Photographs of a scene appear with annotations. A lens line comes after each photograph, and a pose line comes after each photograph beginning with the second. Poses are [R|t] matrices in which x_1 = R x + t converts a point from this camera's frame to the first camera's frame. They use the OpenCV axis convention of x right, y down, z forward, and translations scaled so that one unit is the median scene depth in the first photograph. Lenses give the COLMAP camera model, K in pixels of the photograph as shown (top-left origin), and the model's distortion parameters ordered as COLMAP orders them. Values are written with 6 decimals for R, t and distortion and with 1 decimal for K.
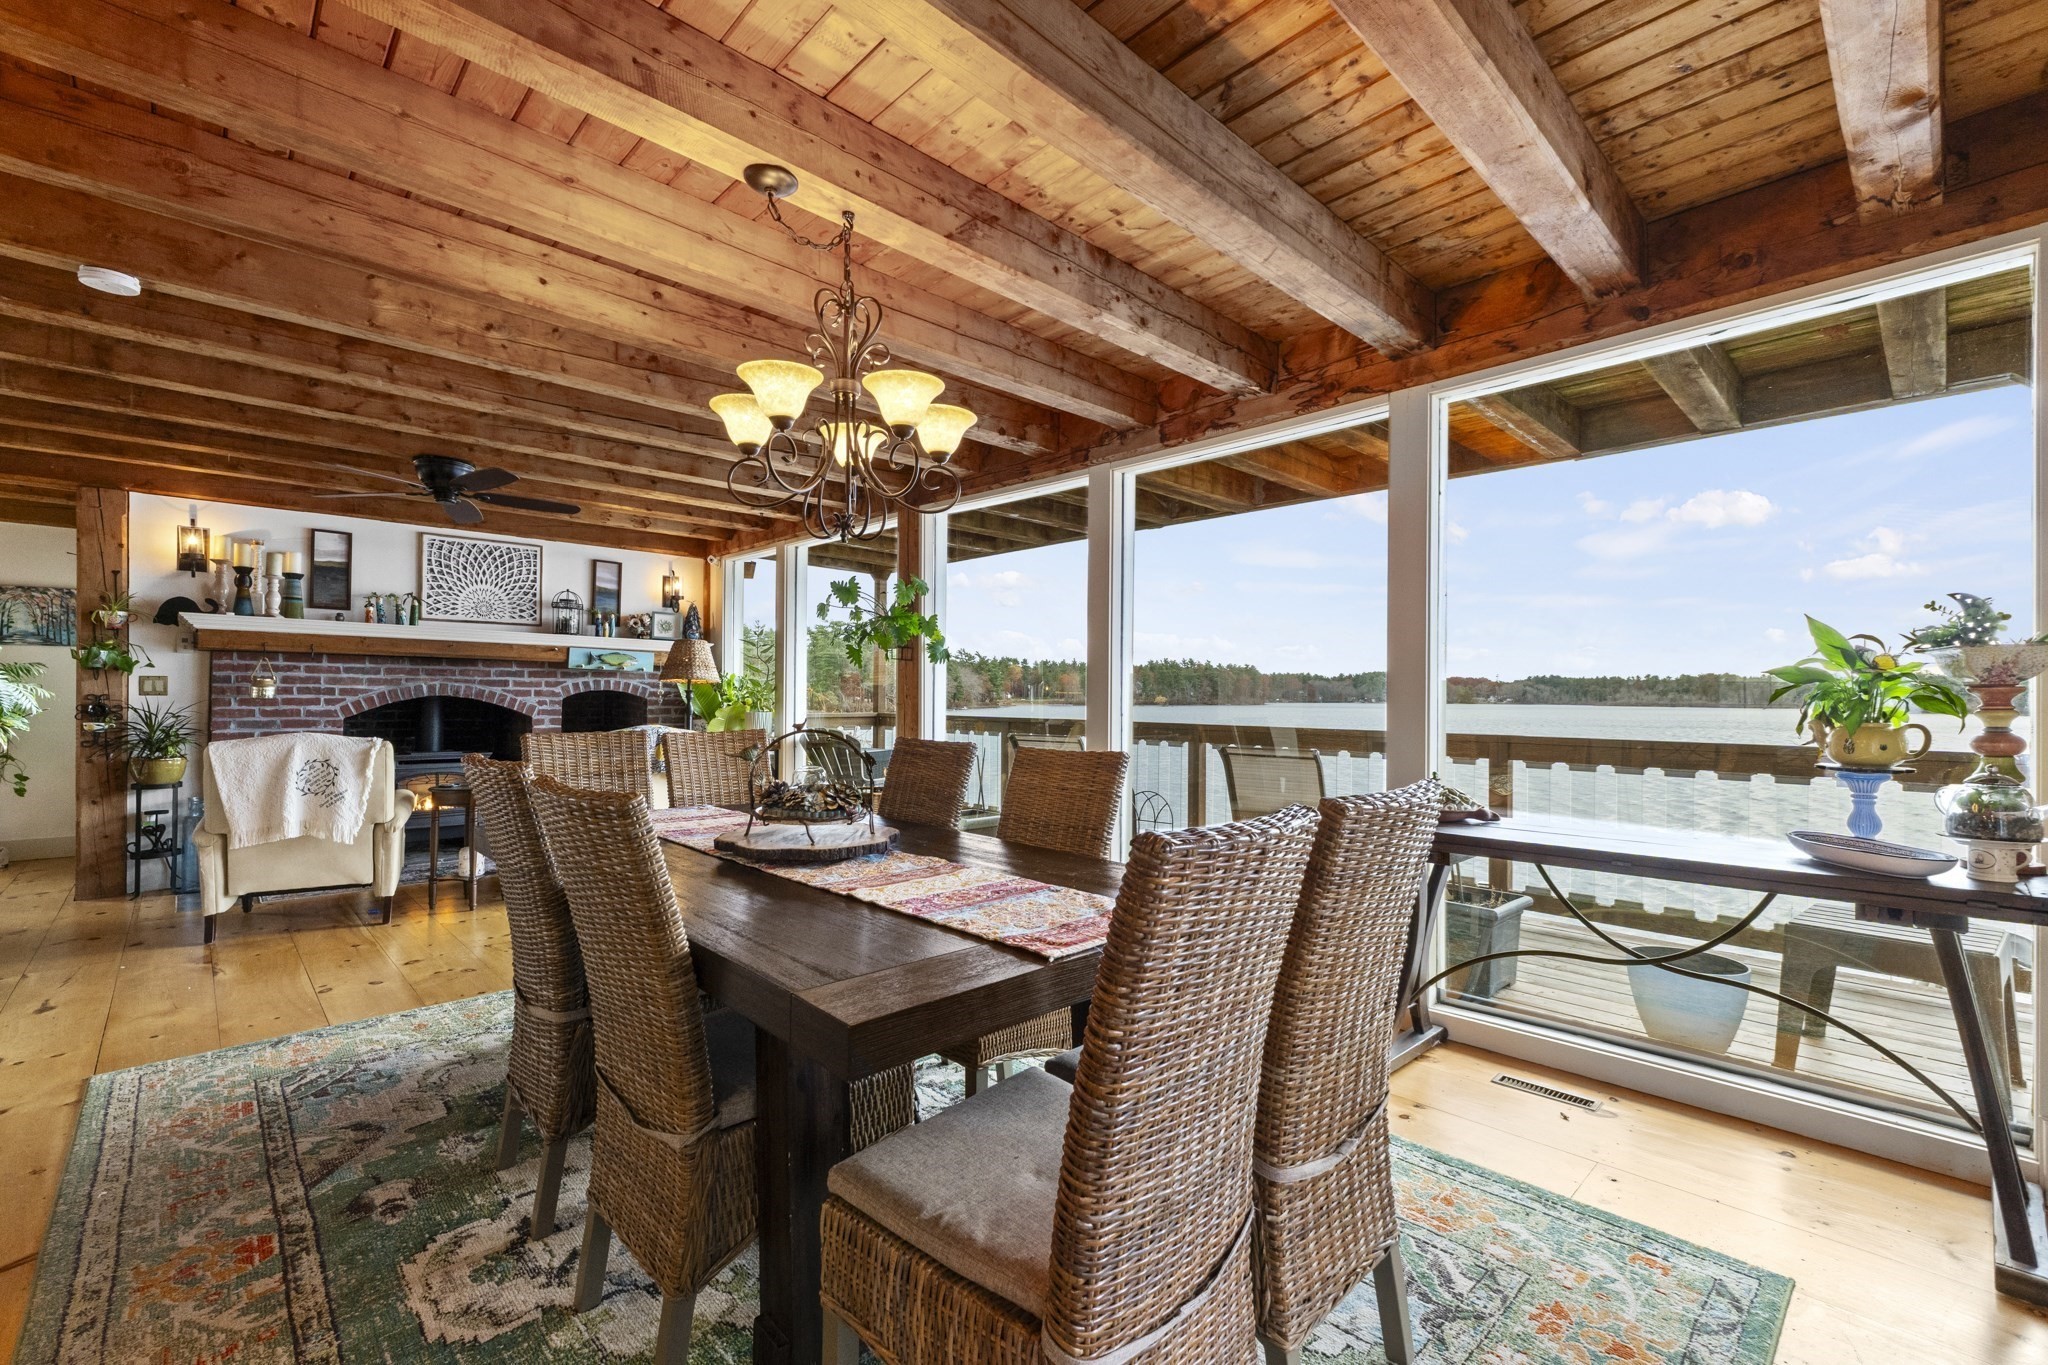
lens RADIAL K [[875.1, 0, 1035.5], [0, 875.1, 683.2], [0, 0, 1]] dist [0.010665, -0.000967]
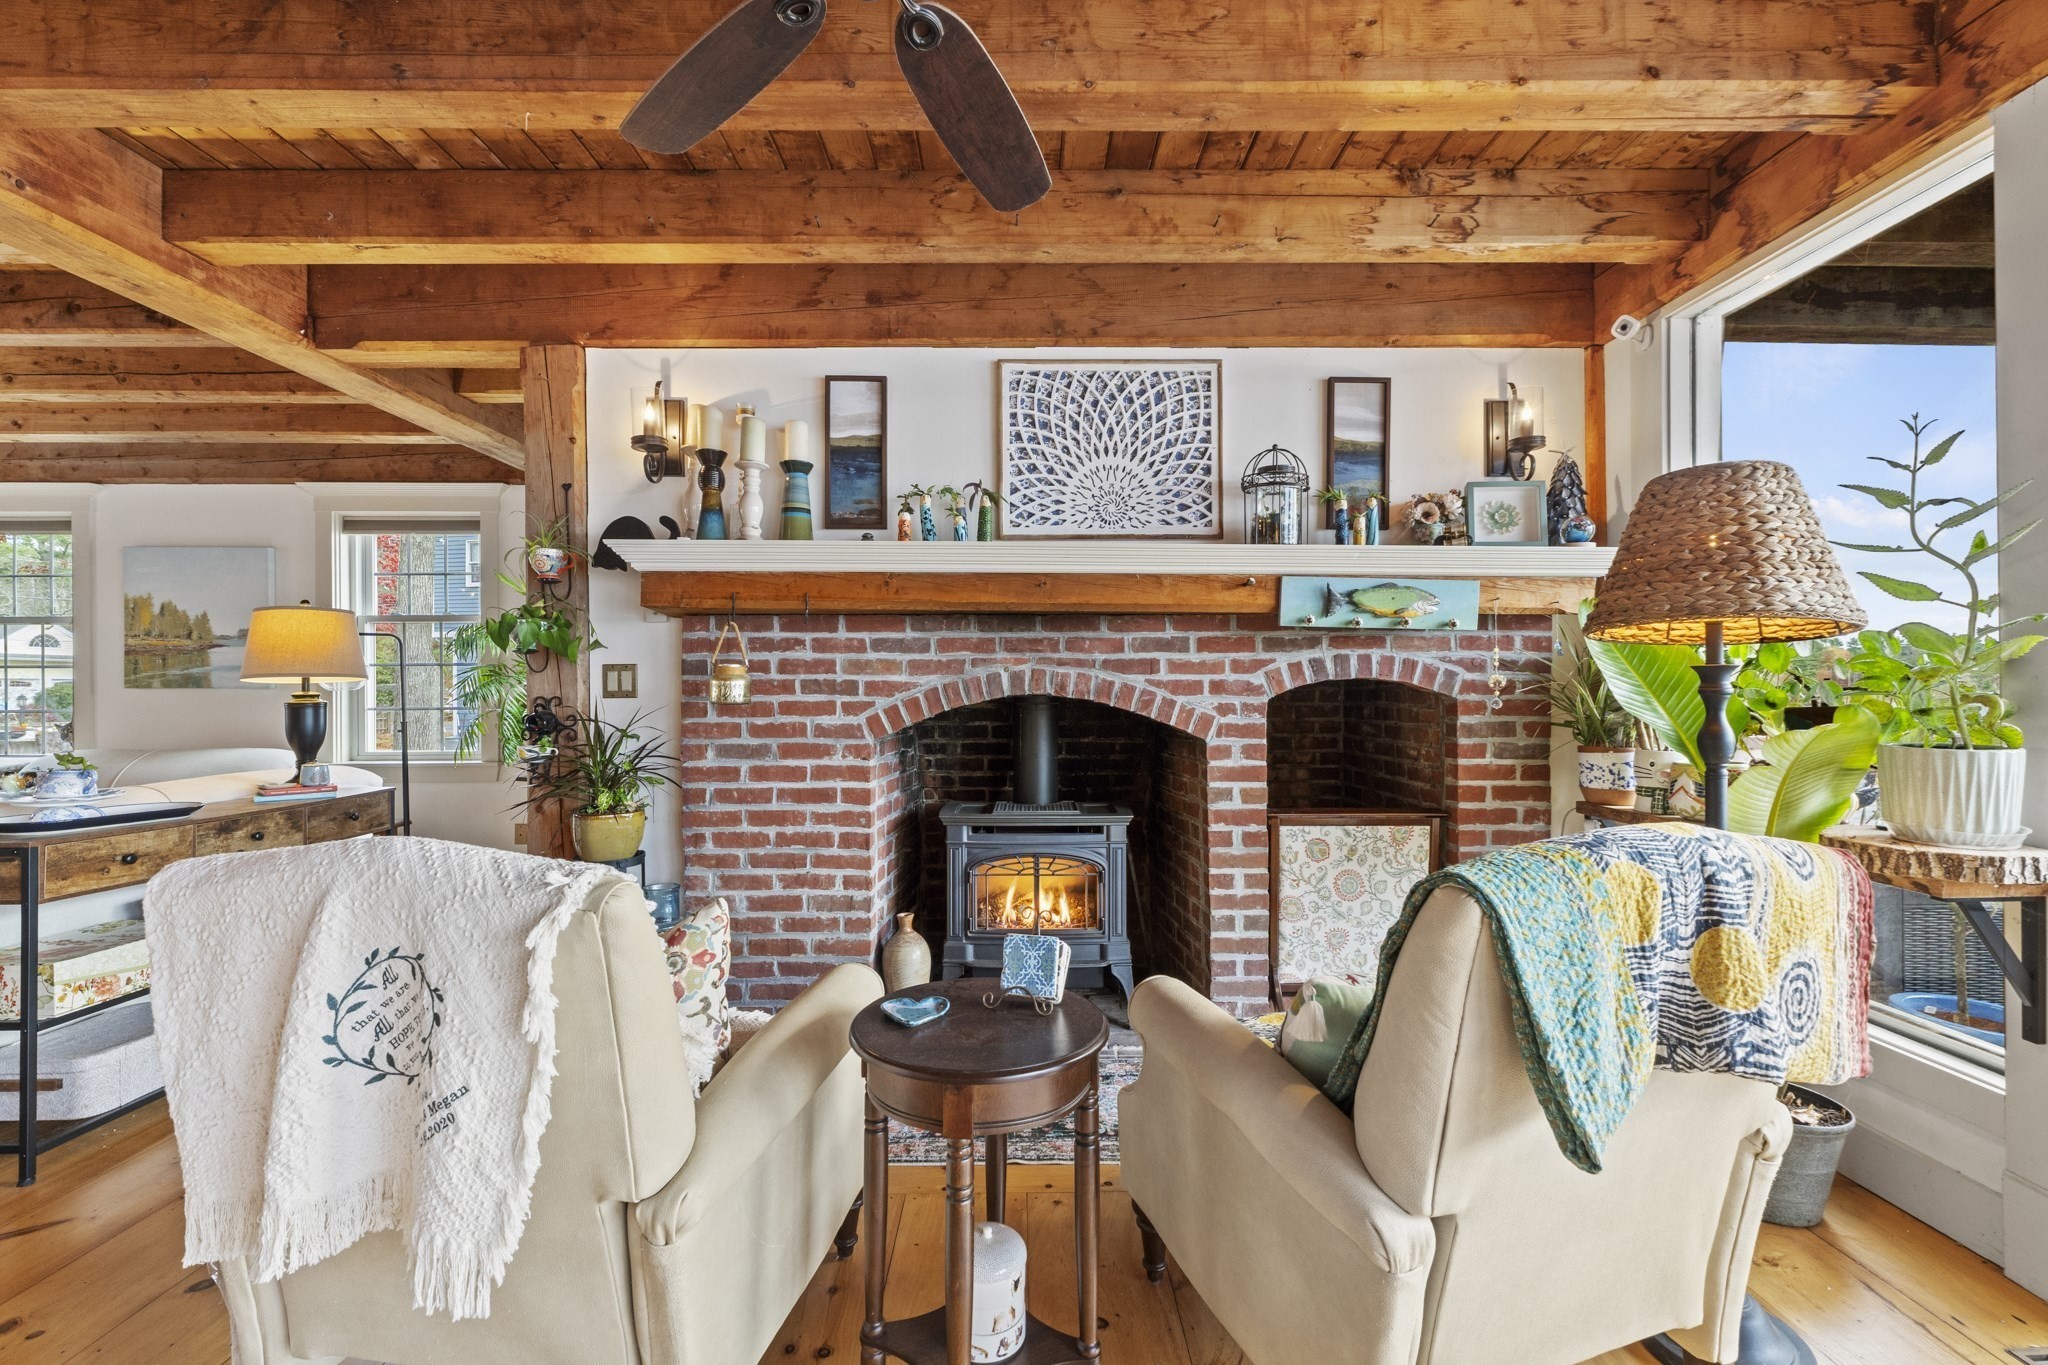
lens RADIAL K [[875.1, 0, 1022.0], [0, 875.1, 703.4], [0, 0, 1]] dist [0.010665, -0.000967]
pose [[0.724011, -0.010587, -0.689707, -0.353747], [0.018803, 0.999814, 0.004392, 0.016543], [0.689532, -0.016149, 0.724075, 0.649239]]
